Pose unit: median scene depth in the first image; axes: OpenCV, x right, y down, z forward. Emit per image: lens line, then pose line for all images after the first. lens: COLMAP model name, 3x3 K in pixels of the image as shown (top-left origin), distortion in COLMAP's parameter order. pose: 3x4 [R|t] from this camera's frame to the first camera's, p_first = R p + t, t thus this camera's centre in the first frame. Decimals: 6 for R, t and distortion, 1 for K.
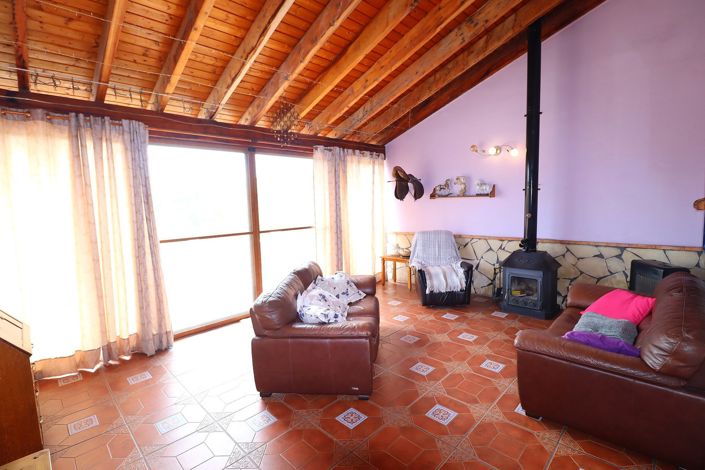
lens RADIAL K [[328.1, 0, 353.8], [0, 328.1, 232.1], [0, 0, 1]] dist [-0.000602, -0.011738]
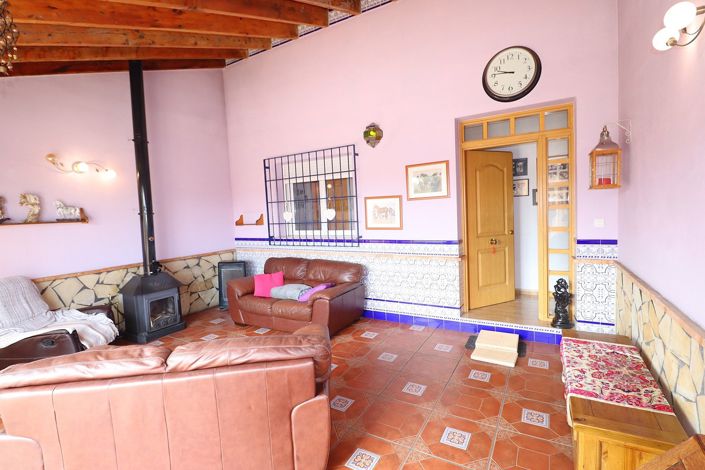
lens RADIAL K [[324.6, 0, 353.6], [0, 324.6, 231.3], [0, 0, 1]] dist [0.000030, -0.012212]
pose [[-0.254886, -0.015820, 0.966842, -0.516055], [0.141288, 0.988526, 0.053422, -0.033382], [-0.956593, 0.150219, -0.249726, 0.549587]]
